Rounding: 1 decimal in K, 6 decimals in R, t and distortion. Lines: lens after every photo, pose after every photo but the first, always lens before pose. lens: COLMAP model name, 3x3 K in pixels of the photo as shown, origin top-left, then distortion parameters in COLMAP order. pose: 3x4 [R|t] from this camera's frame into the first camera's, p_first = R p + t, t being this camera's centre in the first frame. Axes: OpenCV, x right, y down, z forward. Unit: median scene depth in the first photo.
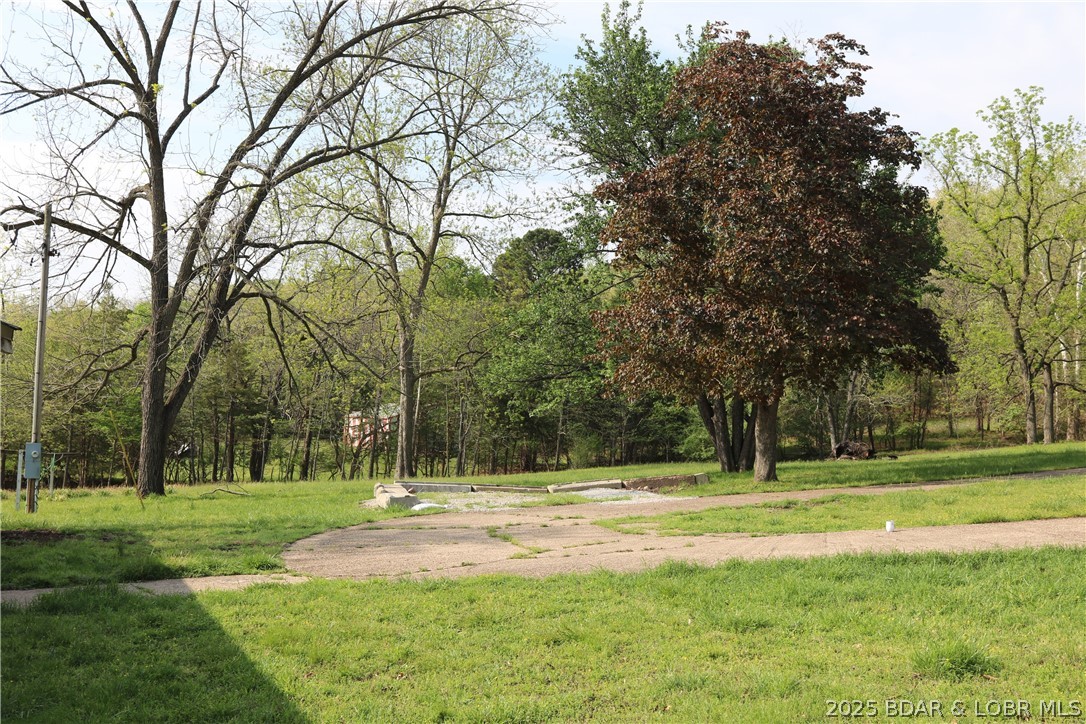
lens RADIAL K [[1184.9, 0, 543.0], [0, 1184.9, 362.0], [0, 0, 1]] dist [-0.133834, 0.129509]
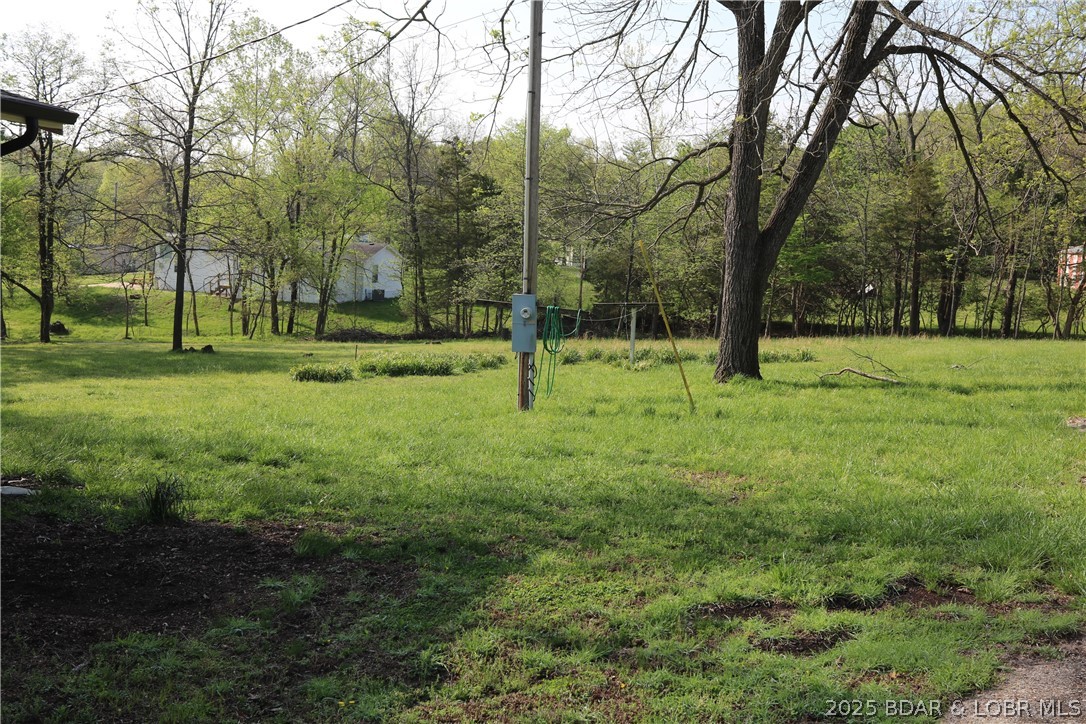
lens RADIAL K [[1184.9, 0, 543.0], [0, 1184.9, 362.0], [0, 0, 1]] dist [-0.133834, 0.129509]
pose [[0.835383, 0.047047, -0.547652, -0.027184], [0.029463, 0.991065, 0.130083, 0.007431], [0.548879, -0.124805, 0.826532, 0.148416]]
